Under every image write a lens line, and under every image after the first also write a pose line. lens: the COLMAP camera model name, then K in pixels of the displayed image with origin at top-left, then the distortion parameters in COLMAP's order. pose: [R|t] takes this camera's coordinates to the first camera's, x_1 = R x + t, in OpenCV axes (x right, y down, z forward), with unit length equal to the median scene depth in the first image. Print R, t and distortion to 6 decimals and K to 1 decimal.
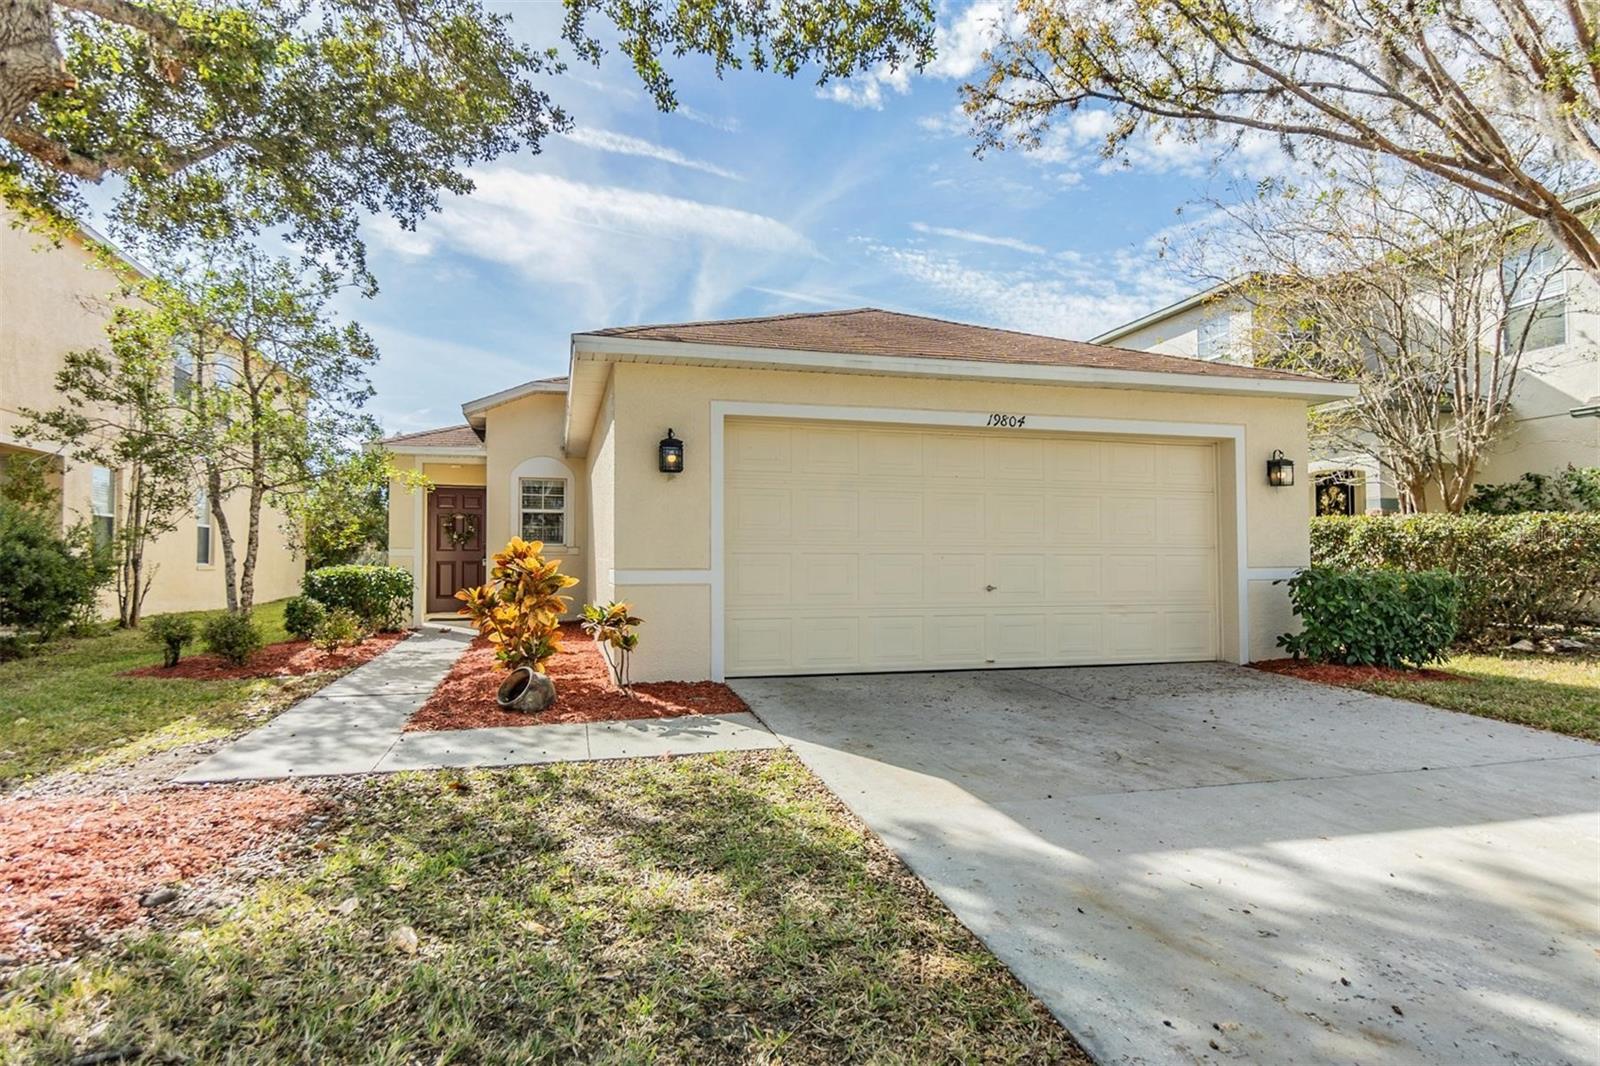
lens RADIAL K [[867.3, 0, 800.0], [0, 867.3, 533.0], [0, 0, 1]] dist [0.003570, -0.000805]
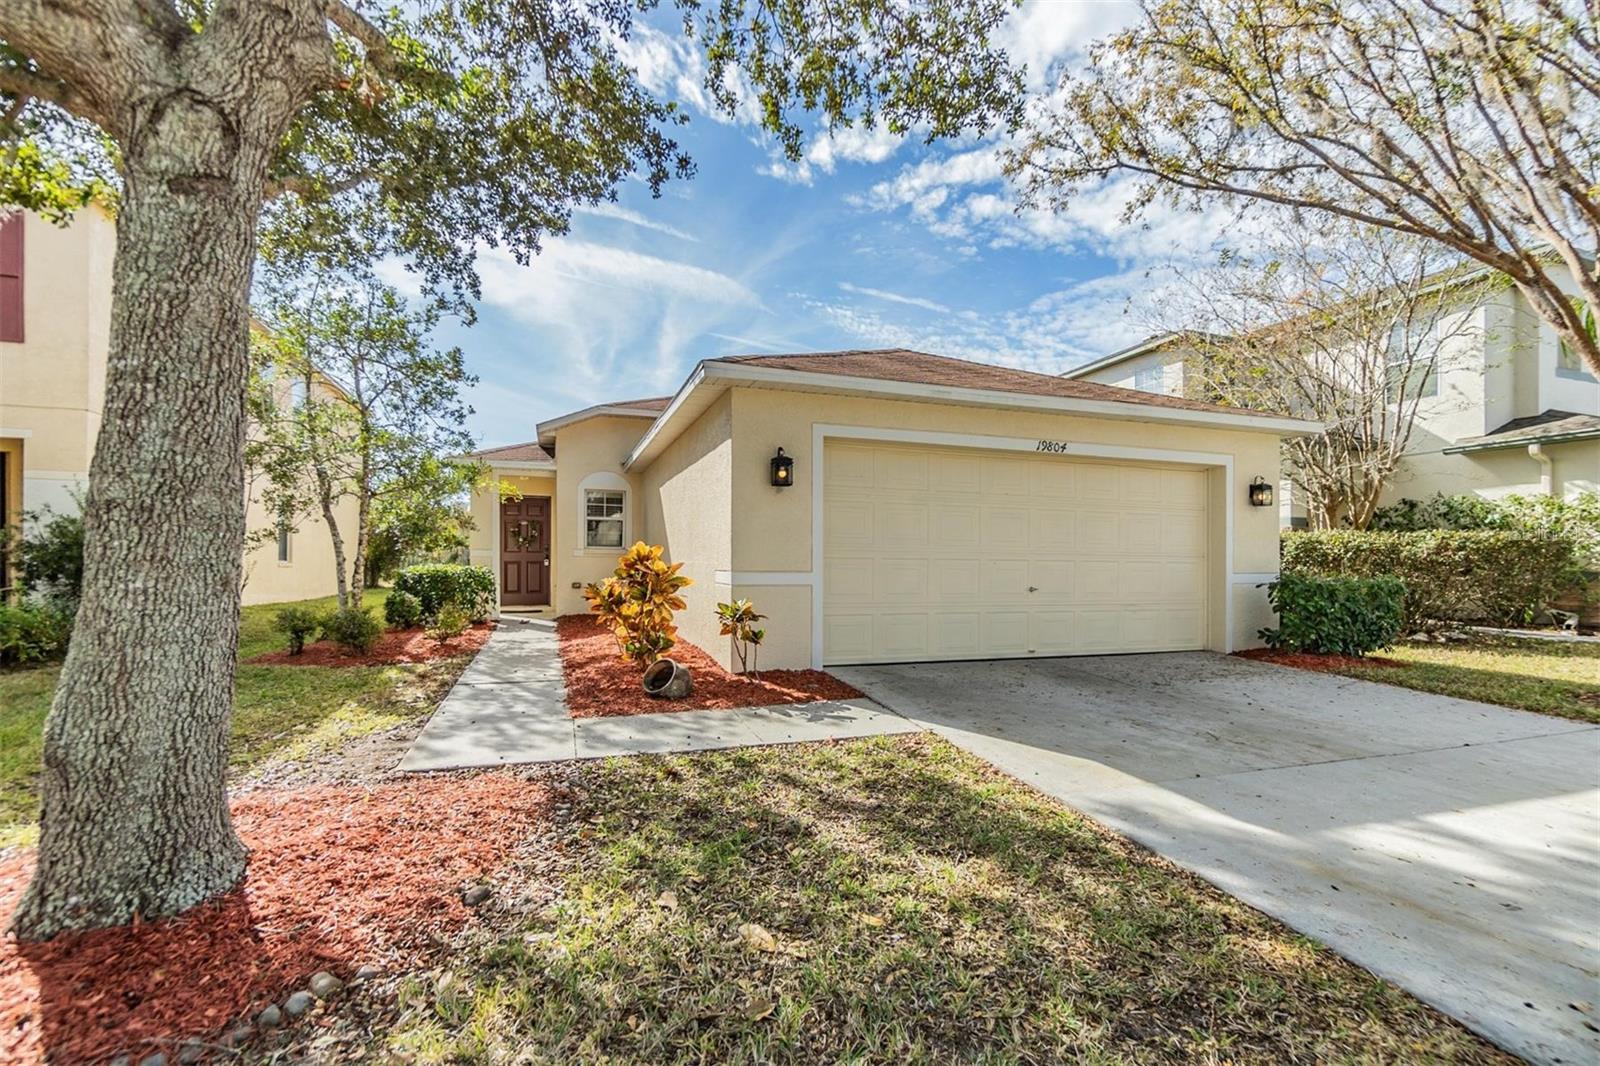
lens RADIAL K [[711.9, 0, 800.6], [0, 711.9, 560.4], [0, 0, 1]] dist [-0.004520, 0.000215]
pose [[0.997783, 0.008812, 0.065958, -0.179150], [-0.010734, 0.999526, 0.028837, -0.000122], [-0.065673, -0.029481, 0.997406, 0.067681]]
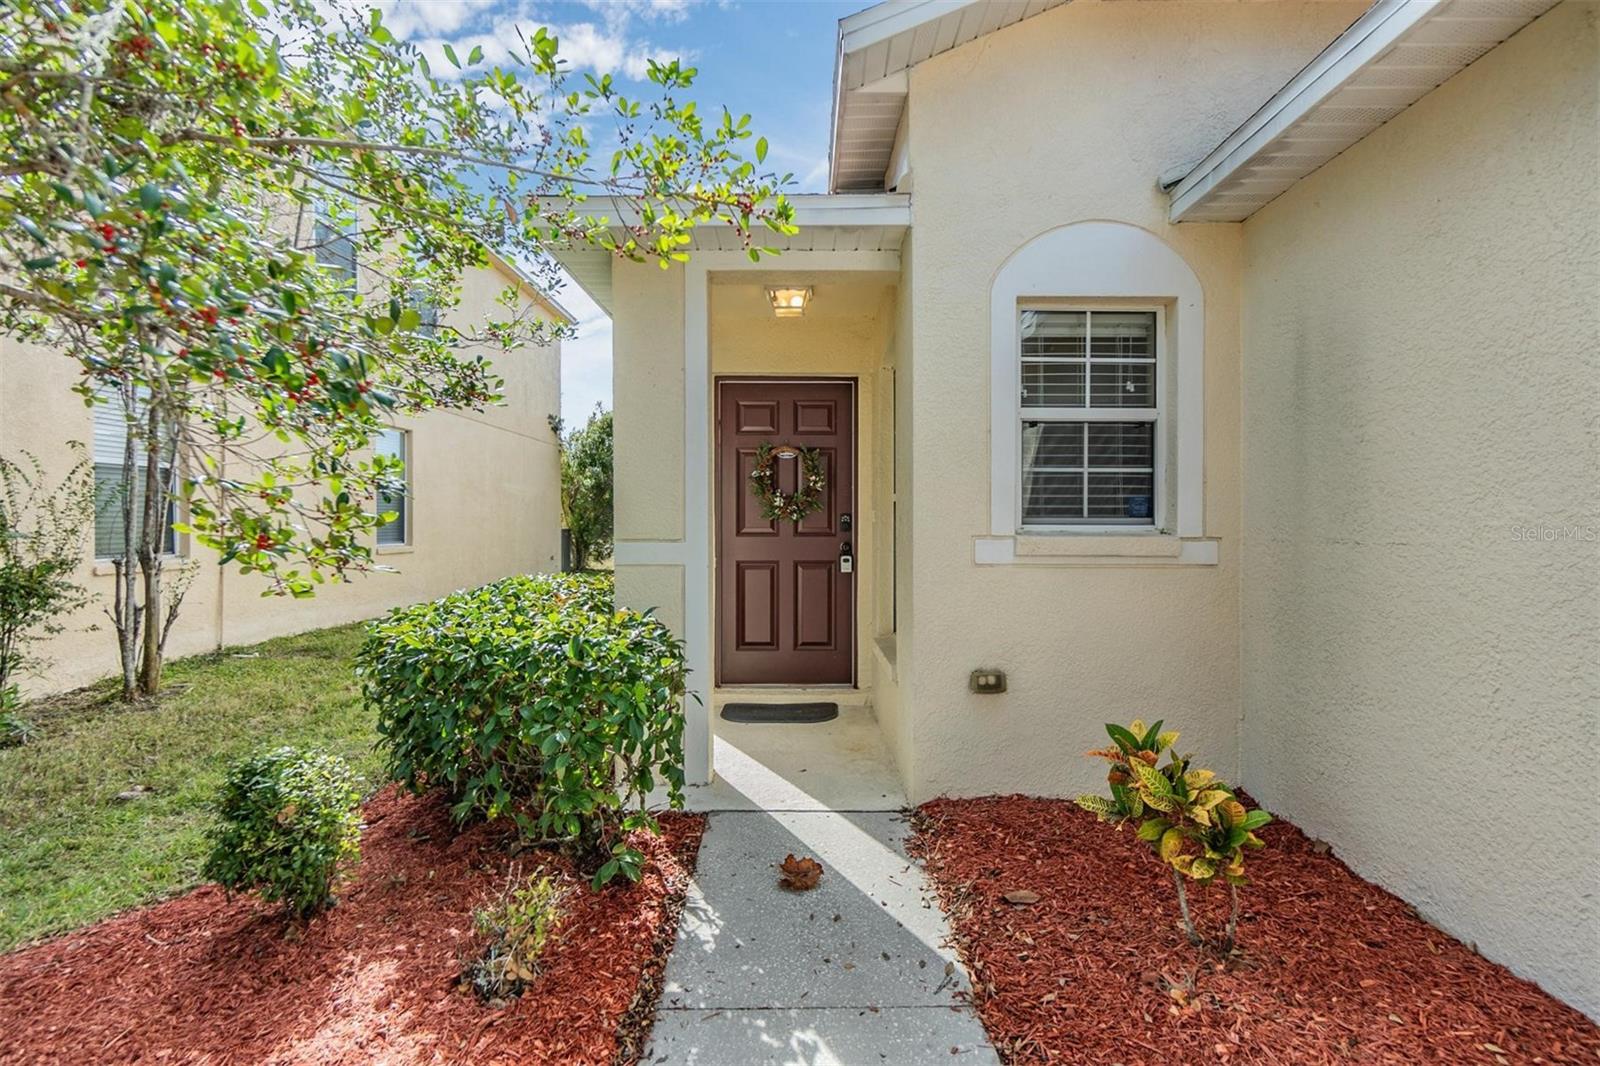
lens RADIAL K [[782.9, 0, 800.0], [0, 782.9, 533.0], [0, 0, 1]] dist [0.000320, 0.000054]
pose [[0.963005, 0.006902, -0.269395, -0.584898], [0.005722, 0.998923, 0.046048, 0.002946], [0.269423, -0.045885, 0.961928, 1.319702]]
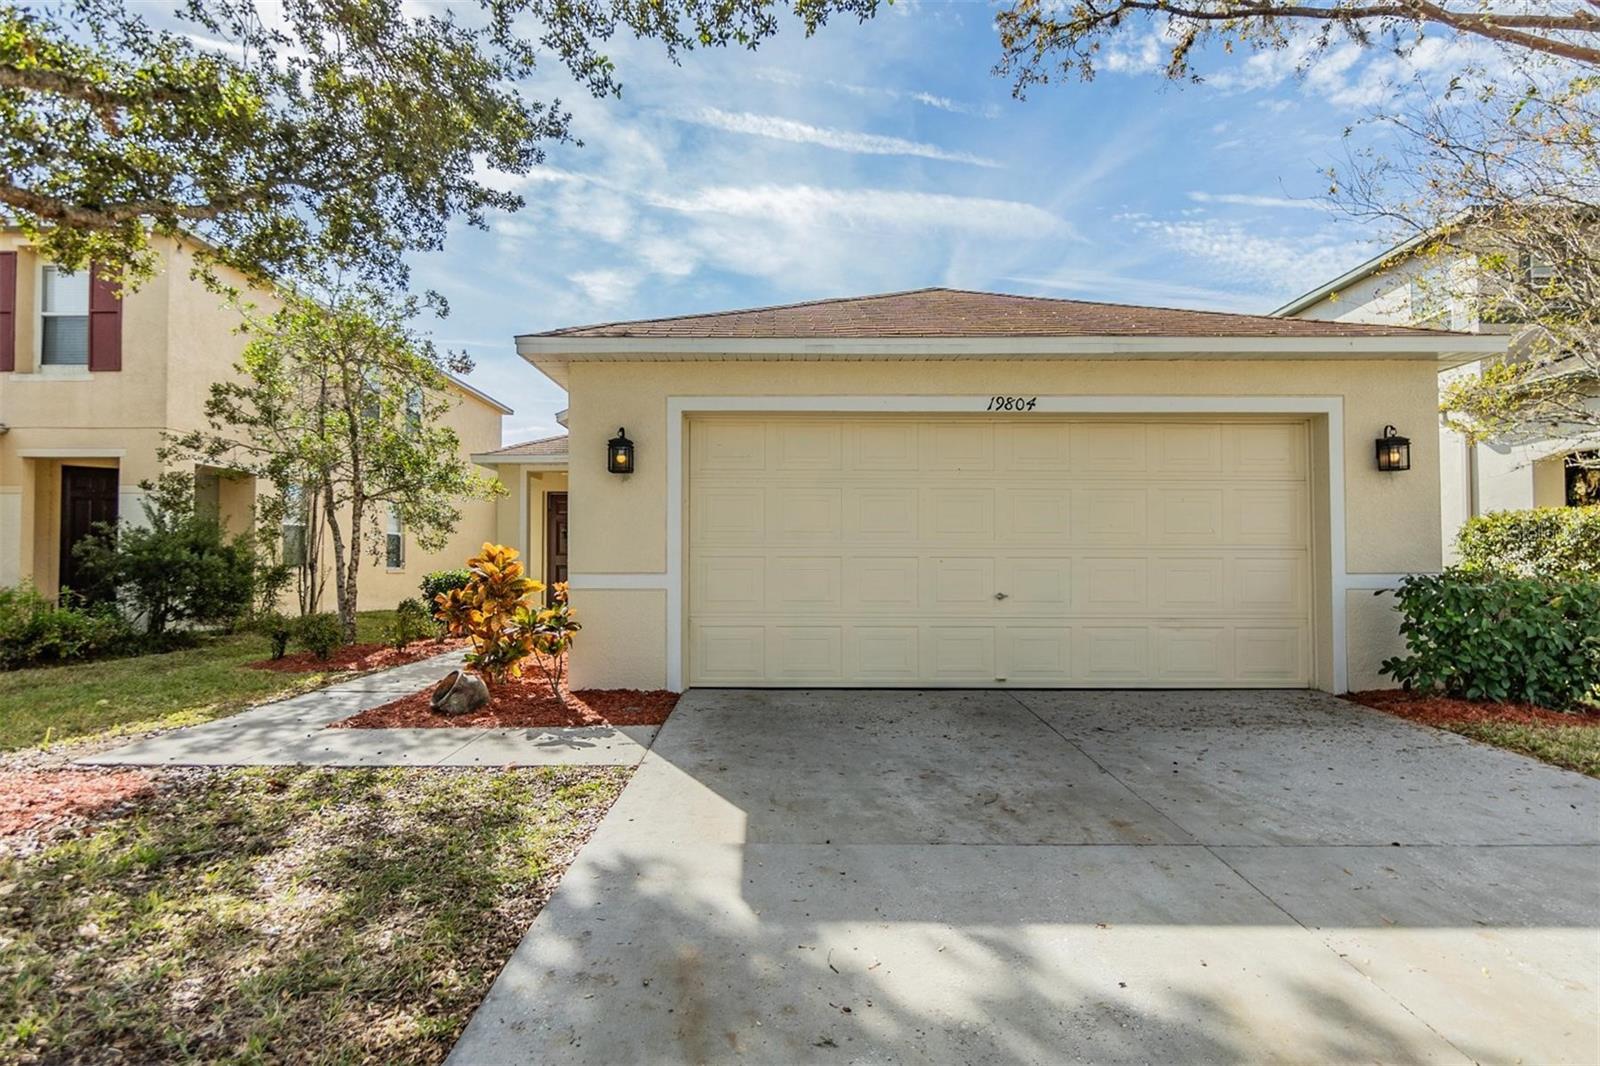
lens RADIAL K [[890.9, 0, 800.0], [0, 890.9, 533.0], [0, 0, 1]] dist [-0.002953, 0.000453]
pose [[0.964968, -0.008789, -0.262222, 0.294824], [0.007233, 0.999950, -0.006898, 0.005257], [0.262269, 0.004759, 0.964983, 0.092309]]
